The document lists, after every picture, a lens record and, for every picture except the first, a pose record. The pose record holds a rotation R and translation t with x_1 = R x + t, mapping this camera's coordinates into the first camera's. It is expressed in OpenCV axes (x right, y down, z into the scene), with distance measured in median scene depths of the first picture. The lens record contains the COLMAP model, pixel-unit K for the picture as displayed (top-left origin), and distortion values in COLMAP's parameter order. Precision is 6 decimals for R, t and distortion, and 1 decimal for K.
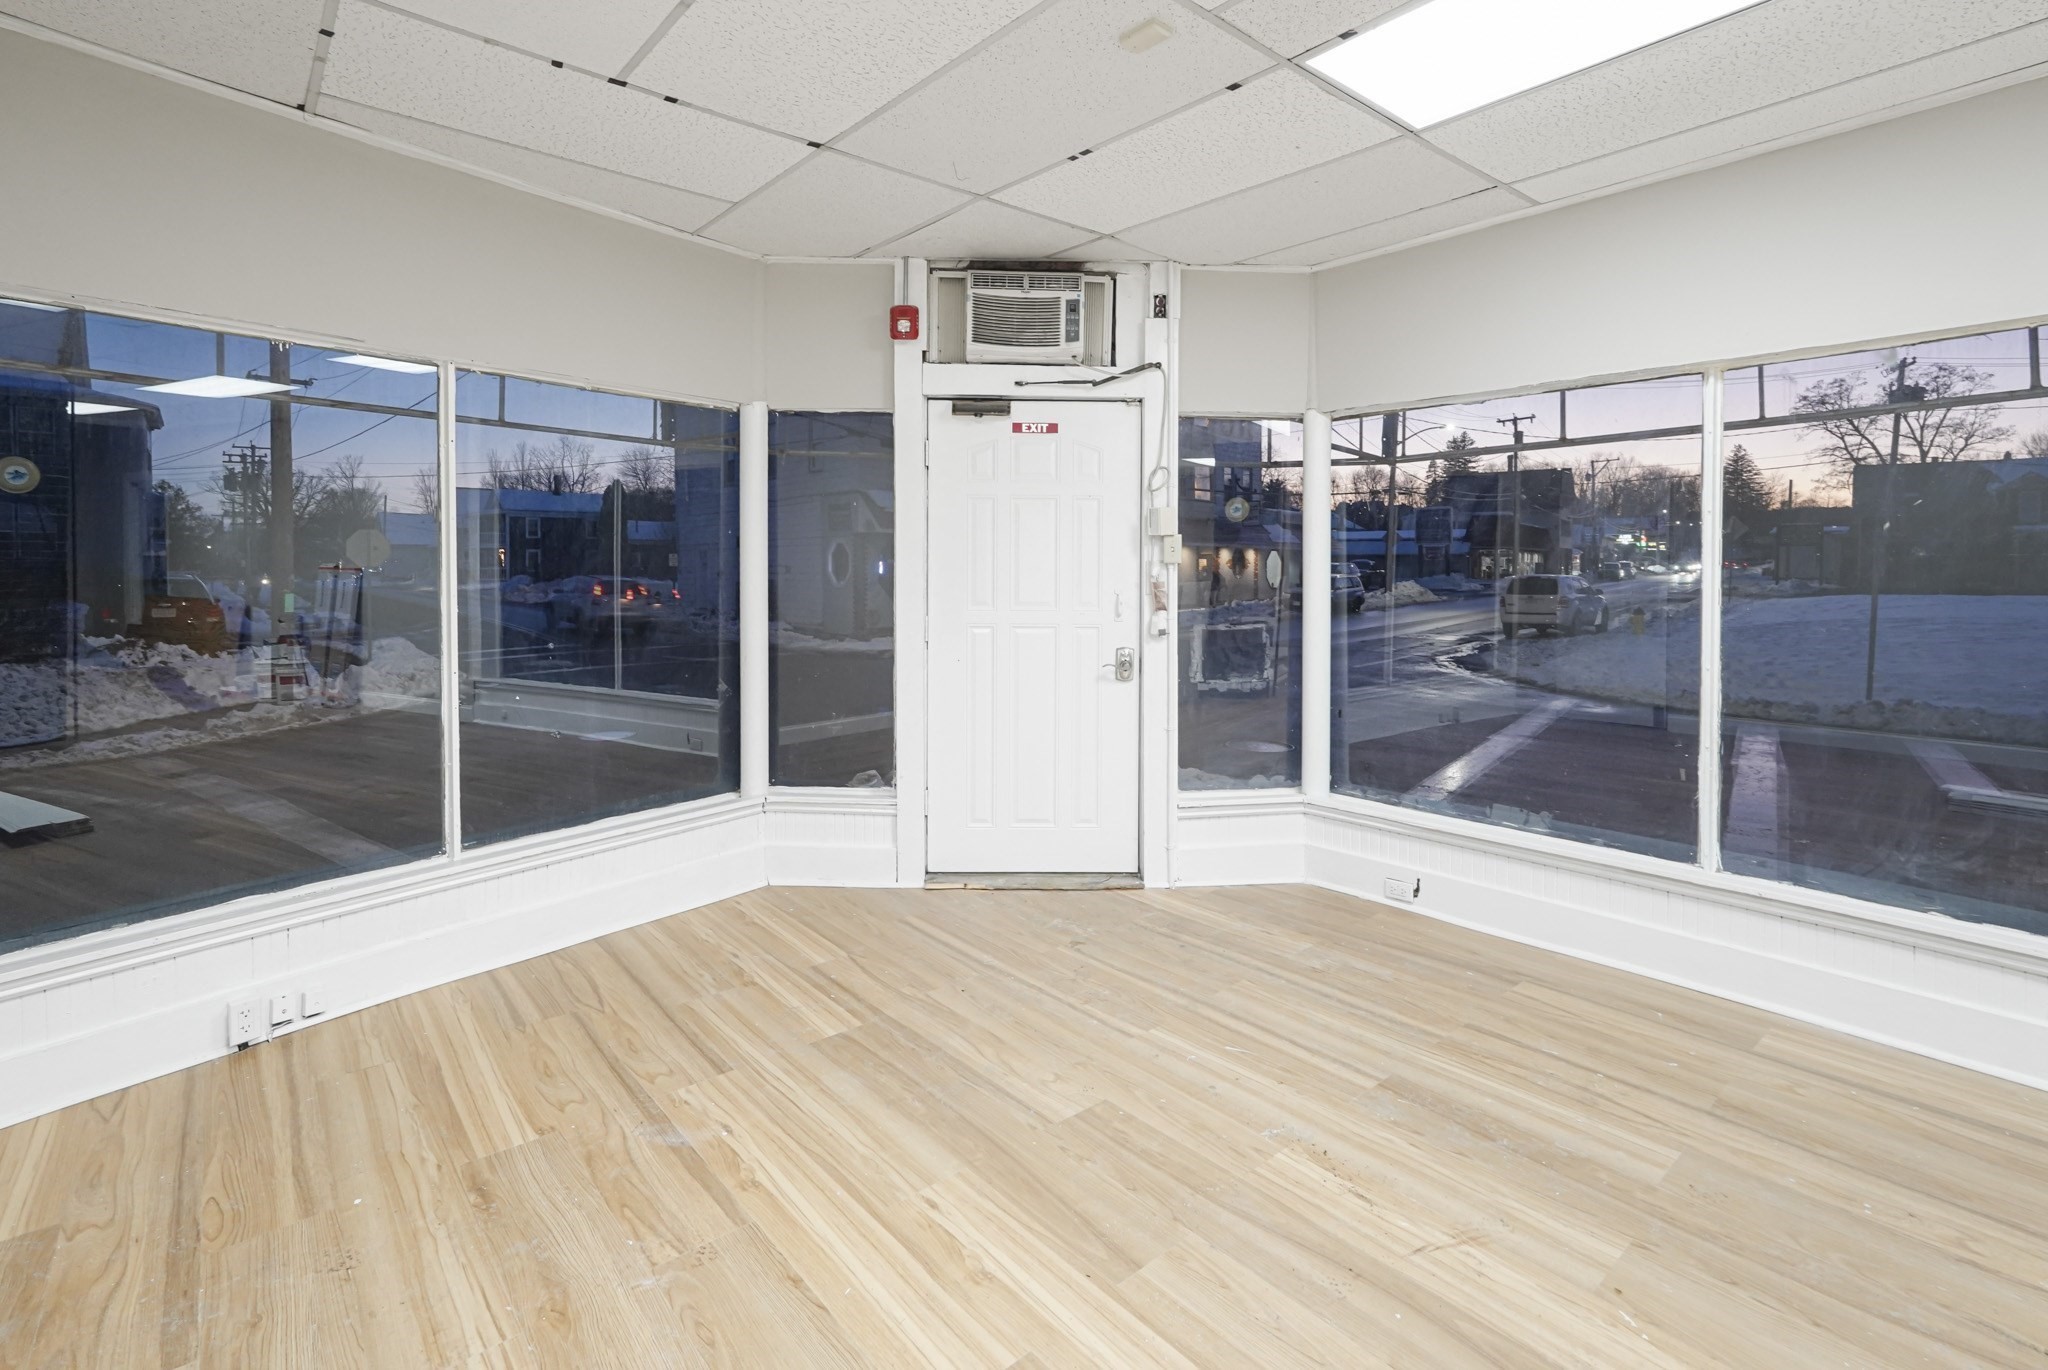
lens RADIAL K [[1008.0, 0, 1032.4], [0, 1008.0, 581.2], [0, 0, 1]] dist [-0.005233, 0.000055]
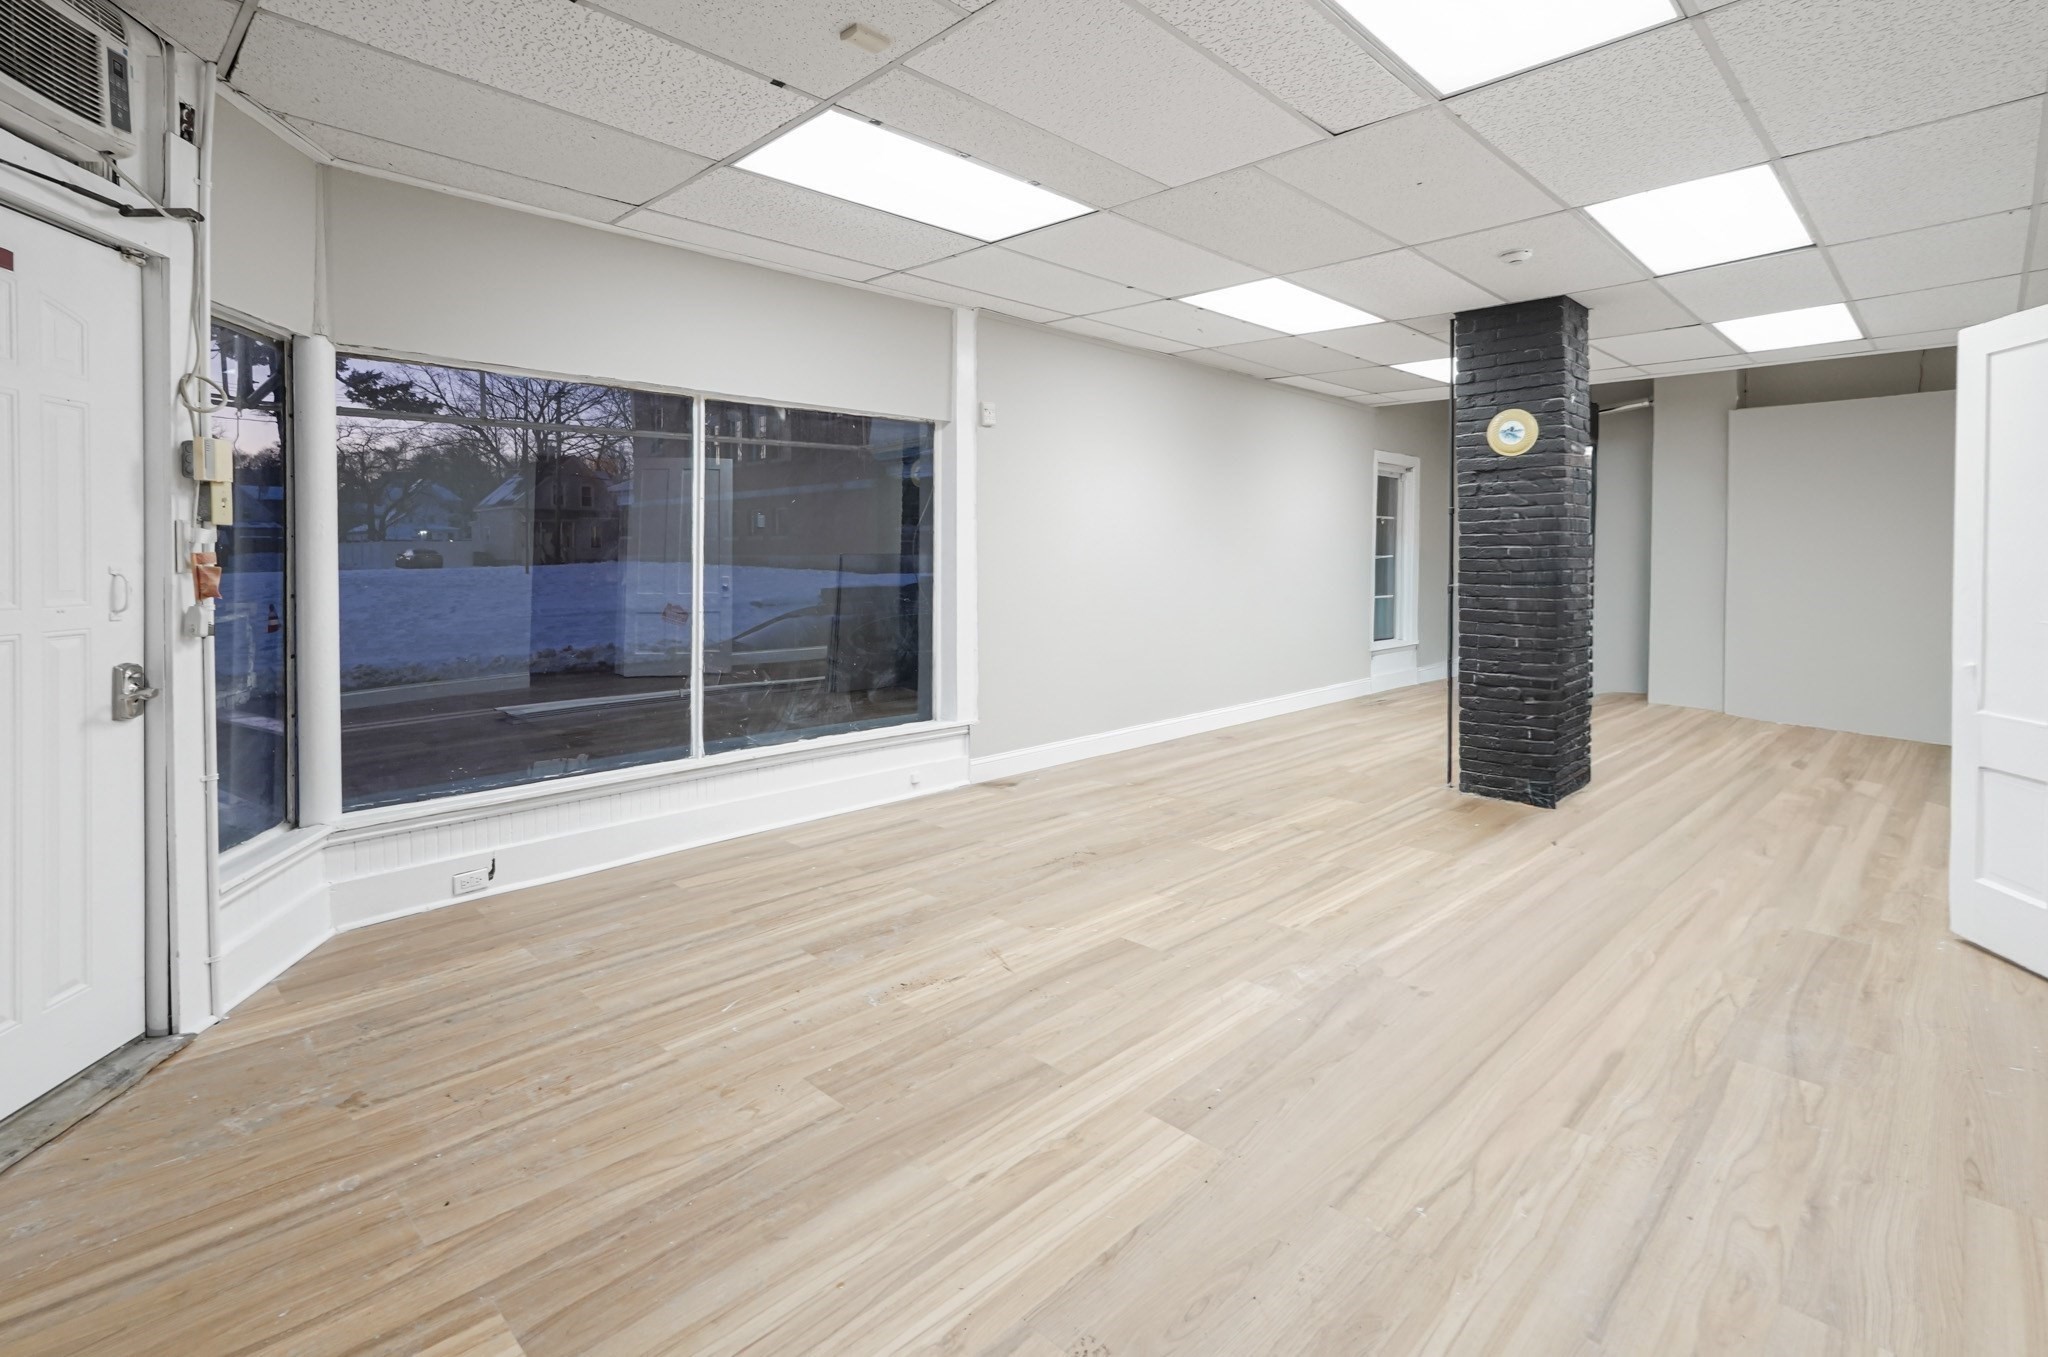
lens RADIAL K [[948.4, 0, 1018.0], [0, 948.4, 551.6], [0, 0, 1]] dist [-0.000420, 0.000786]
pose [[-0.092505, 0.000354, 0.995712, -0.877577], [0.013757, 0.999905, 0.000922, 0.011156], [-0.995617, 0.013783, -0.092501, 0.895630]]
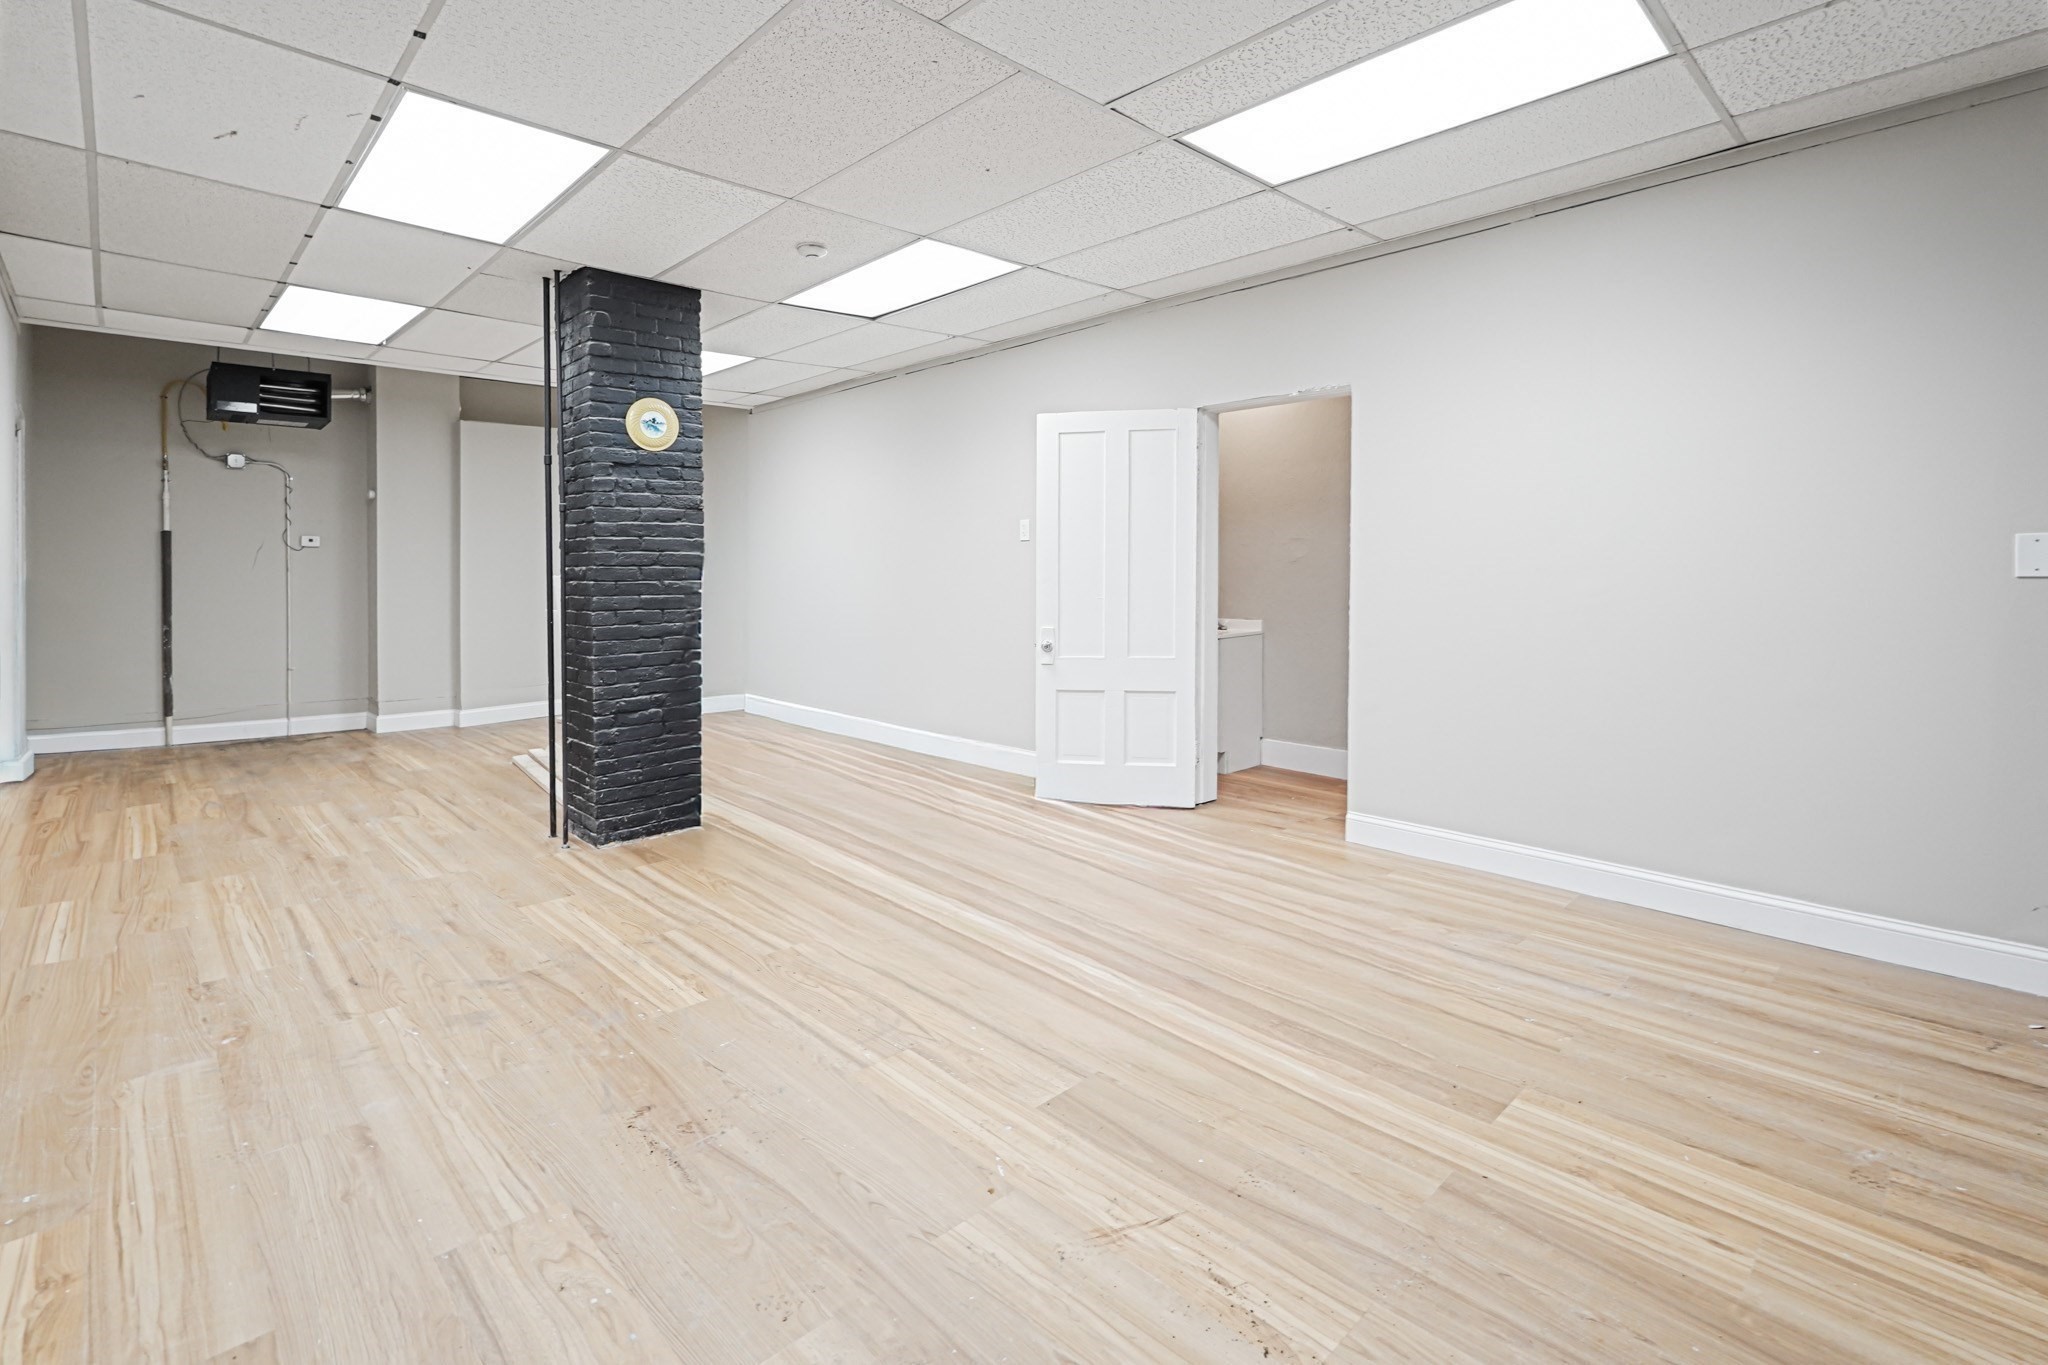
lens RADIAL K [[942.7, 0, 1033.8], [0, 942.7, 567.7], [0, 0, 1]] dist [-0.002546, 0.000259]
pose [[-0.998517, 0.007180, -0.053960, 0.447256], [0.006416, 0.999877, 0.014323, 0.026439], [0.054056, 0.013955, -0.998440, 1.513470]]
